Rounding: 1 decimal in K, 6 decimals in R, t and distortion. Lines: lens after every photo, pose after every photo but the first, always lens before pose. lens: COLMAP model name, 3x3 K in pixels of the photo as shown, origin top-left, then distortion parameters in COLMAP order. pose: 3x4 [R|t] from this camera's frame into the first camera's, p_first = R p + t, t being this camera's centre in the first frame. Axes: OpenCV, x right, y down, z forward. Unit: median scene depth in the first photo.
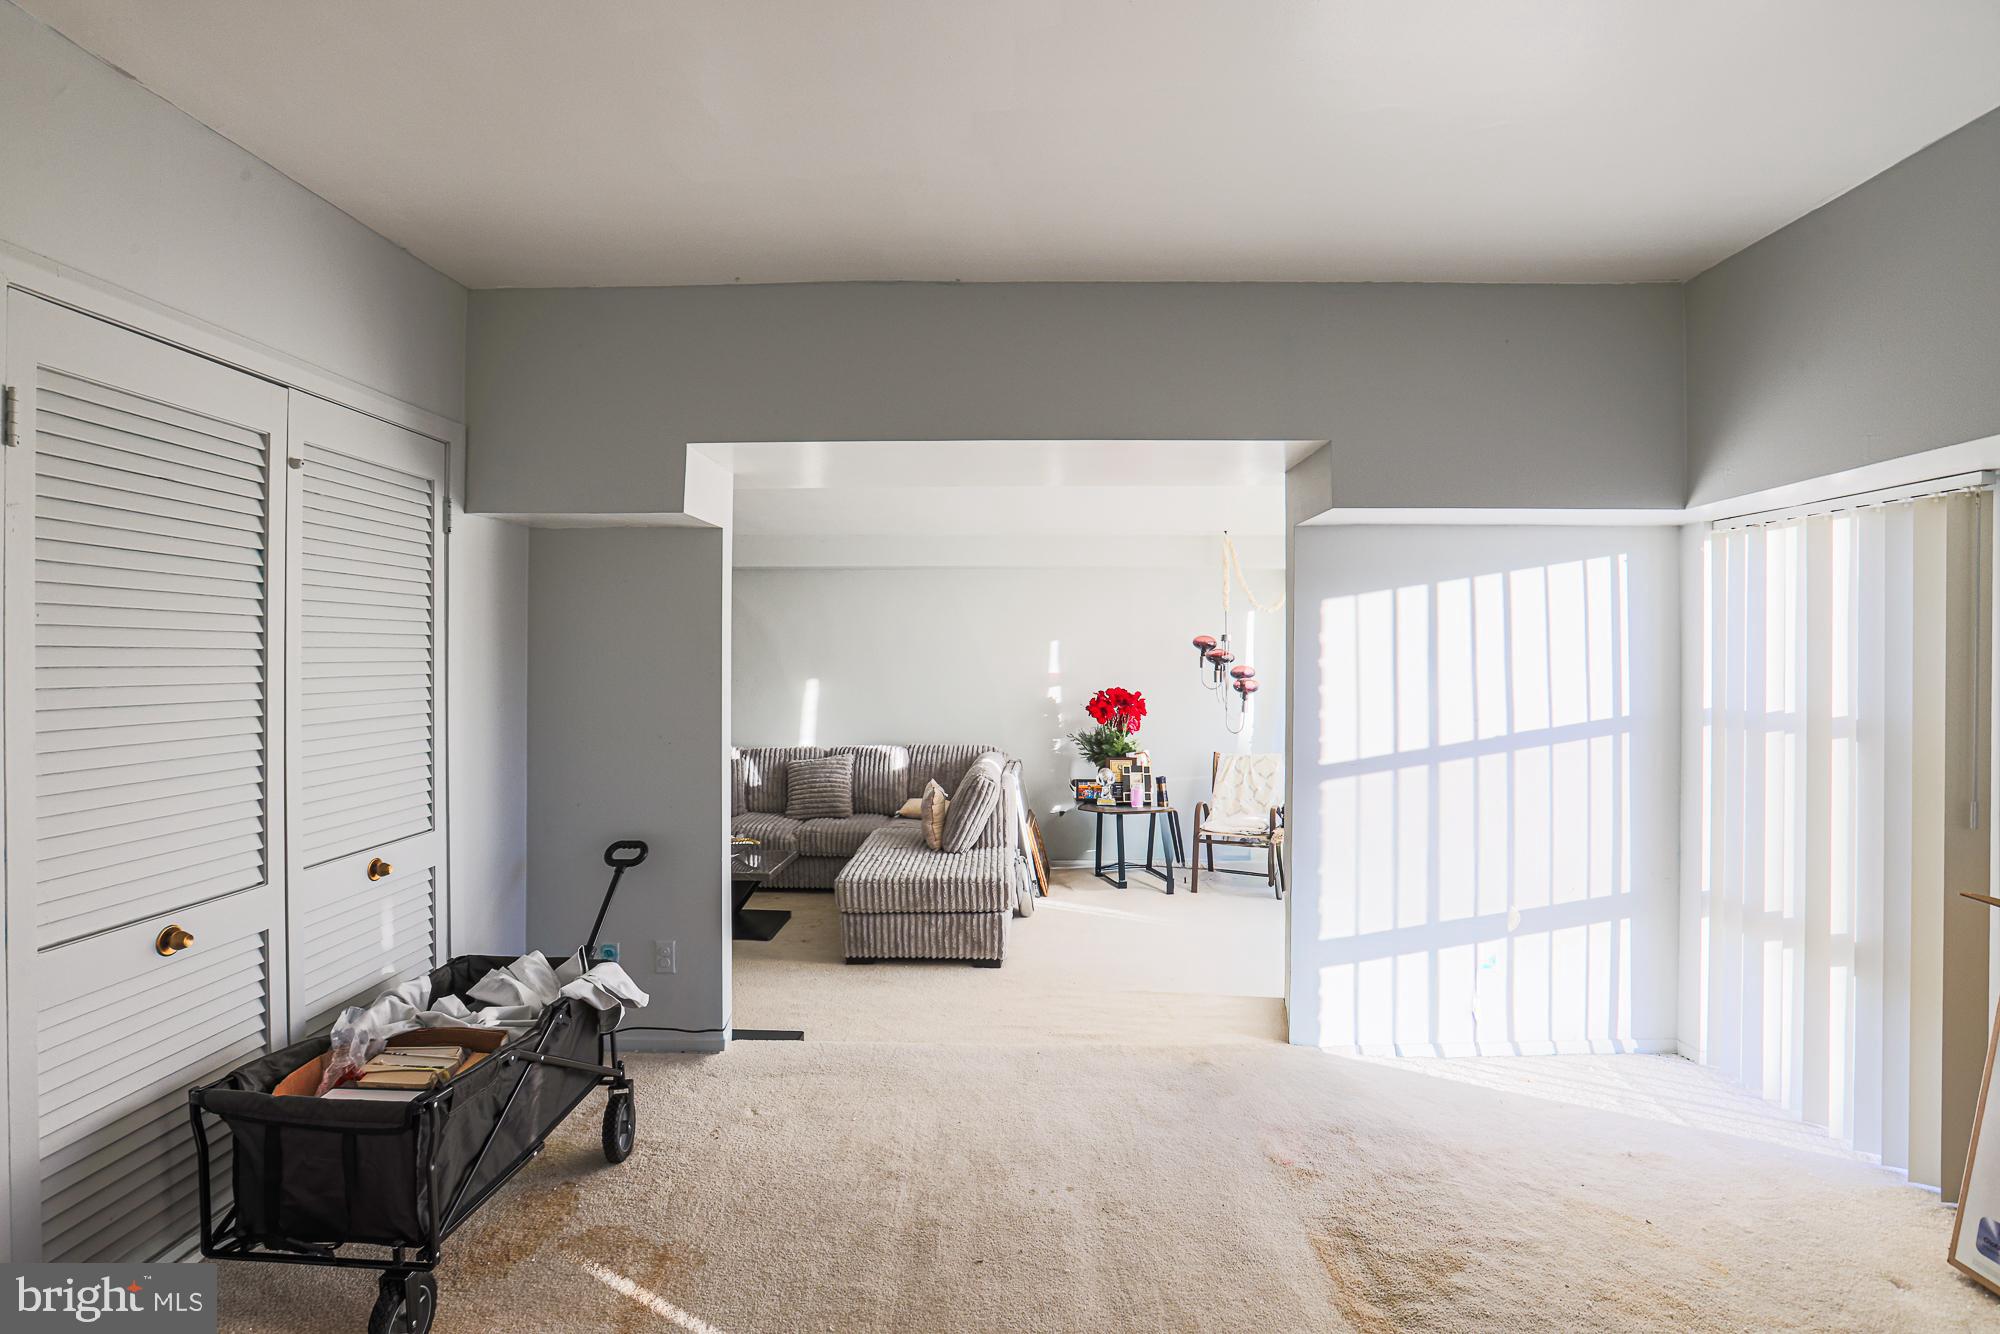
lens RADIAL K [[944.9, 0, 991.5], [0, 944.9, 641.0], [0, 0, 1]] dist [-0.053864, 0.027785]
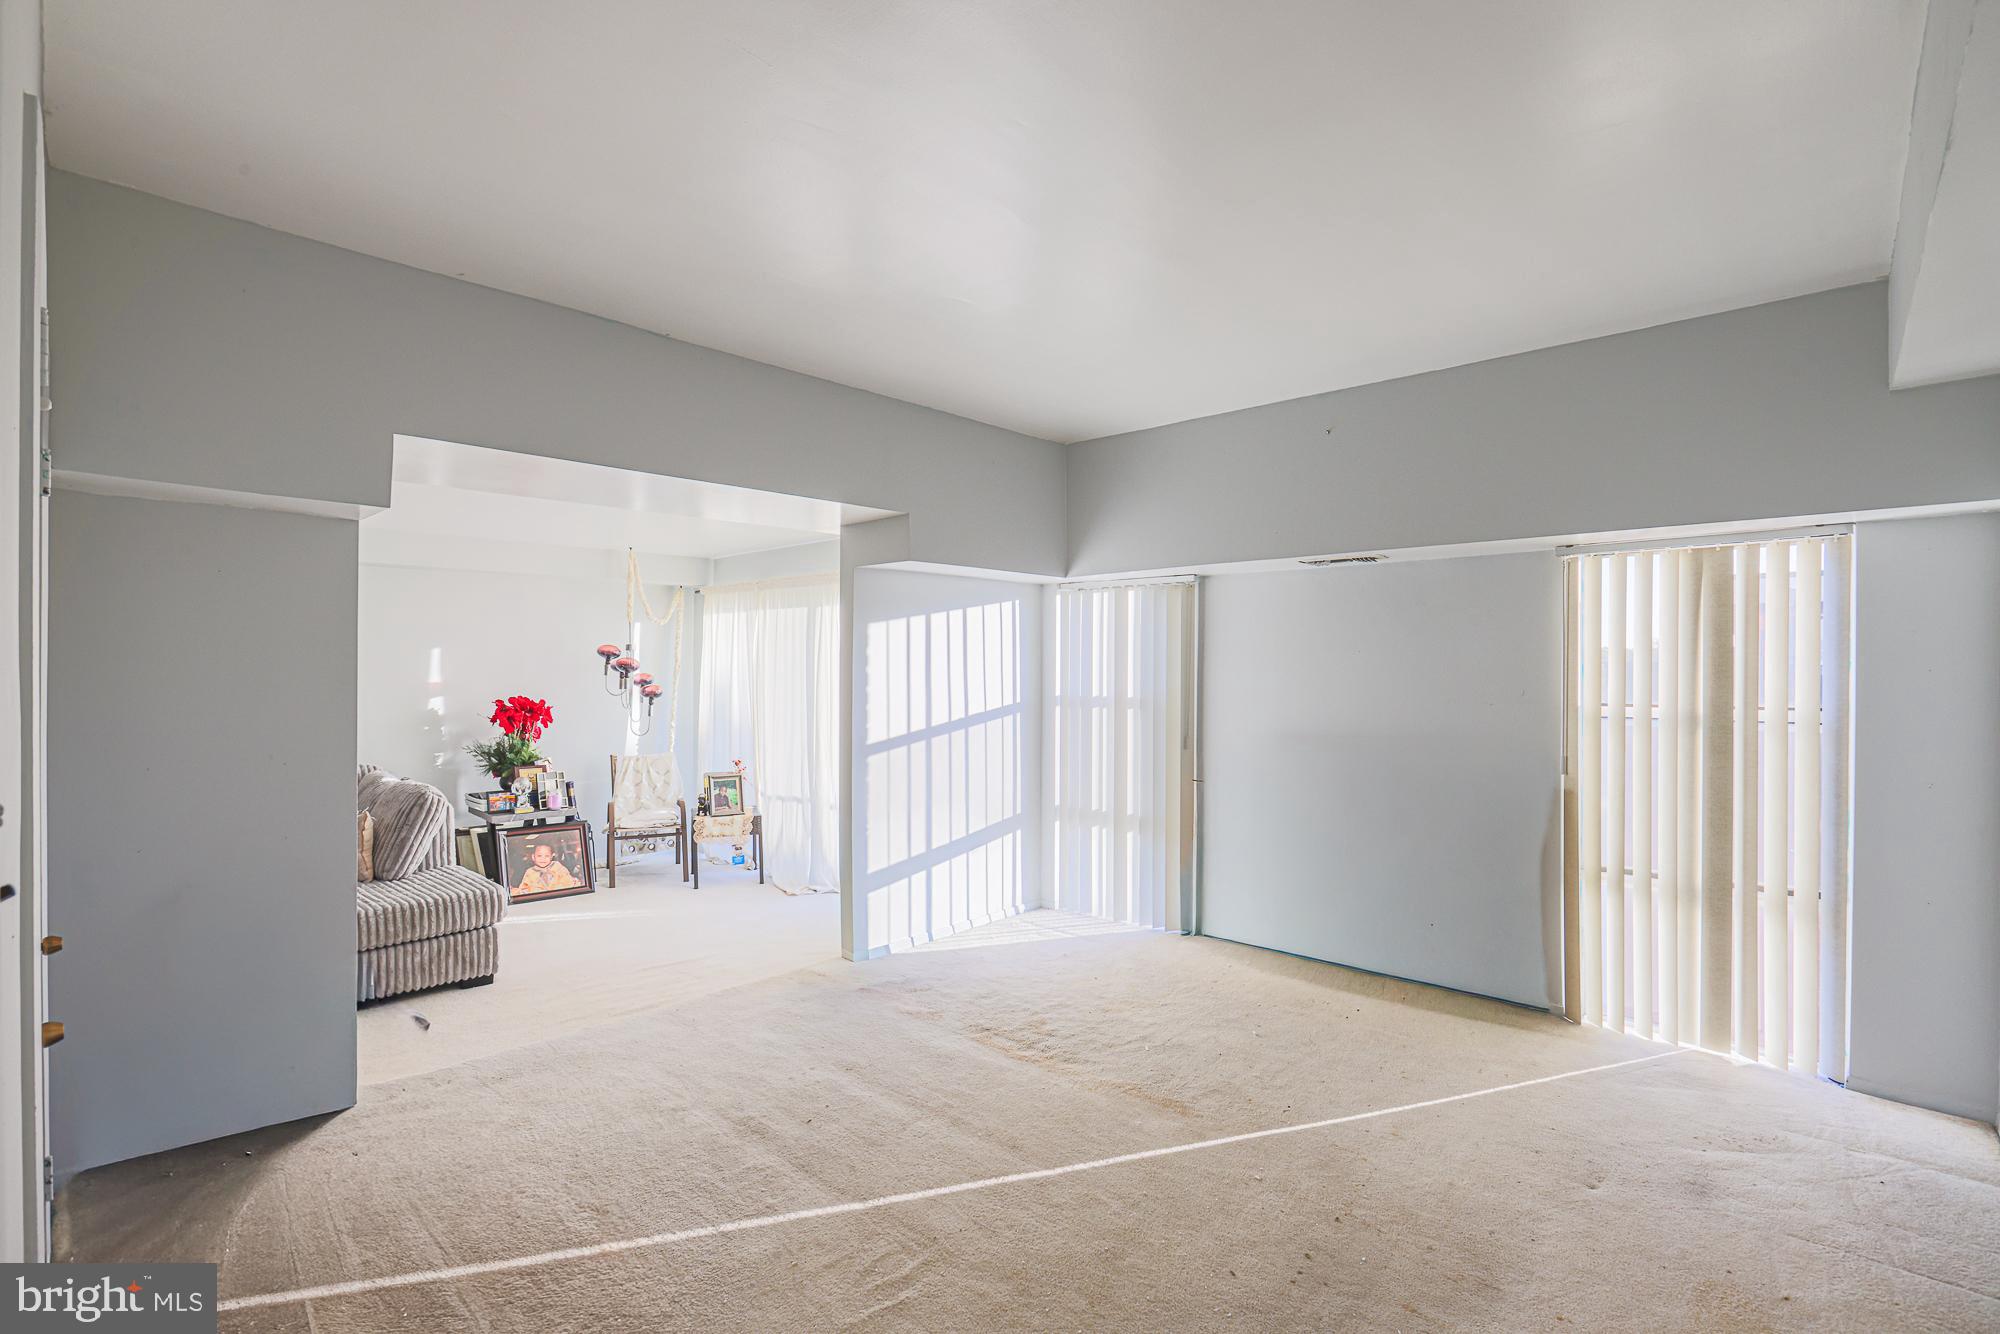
lens RADIAL K [[967.7, 0, 993.3], [0, 967.7, 654.1], [0, 0, 1]] dist [-0.056383, 0.025643]
pose [[0.662882, 0.008170, 0.748679, -0.581052], [-0.012164, 0.999926, -0.000142, -0.000964], [-0.748625, -0.009012, 0.662933, -0.065349]]
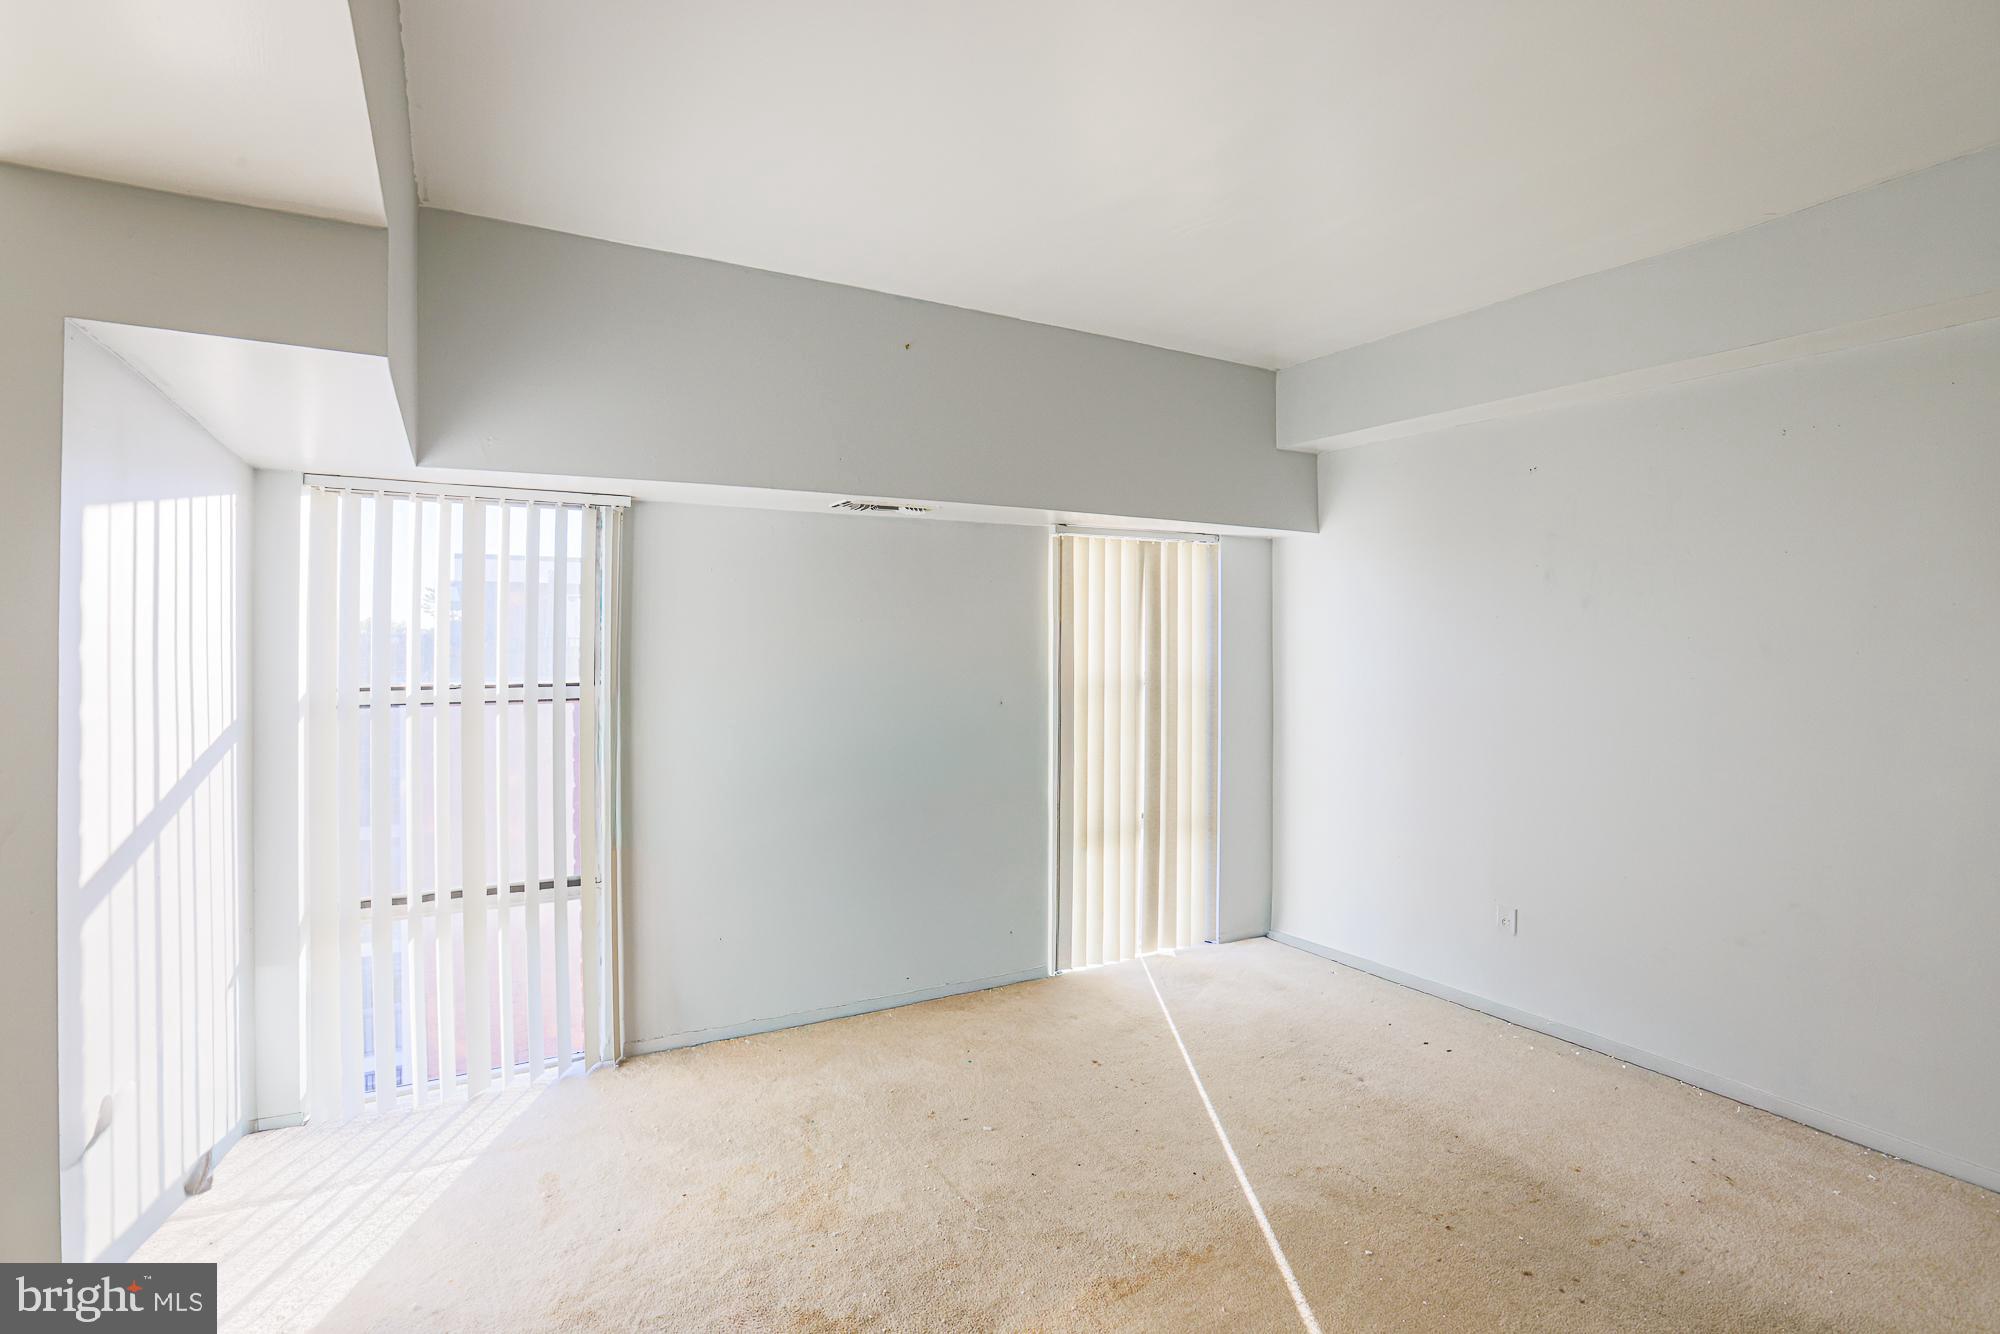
lens RADIAL K [[938.3, 0, 997.2], [0, 938.3, 638.6], [0, 0, 1]] dist [-0.040469, 0.000065]
pose [[-0.543786, -0.000881, 0.839224, -0.220357], [-0.015595, 0.999837, -0.009055, 0.017188], [-0.839079, -0.018012, -0.543711, 0.882650]]
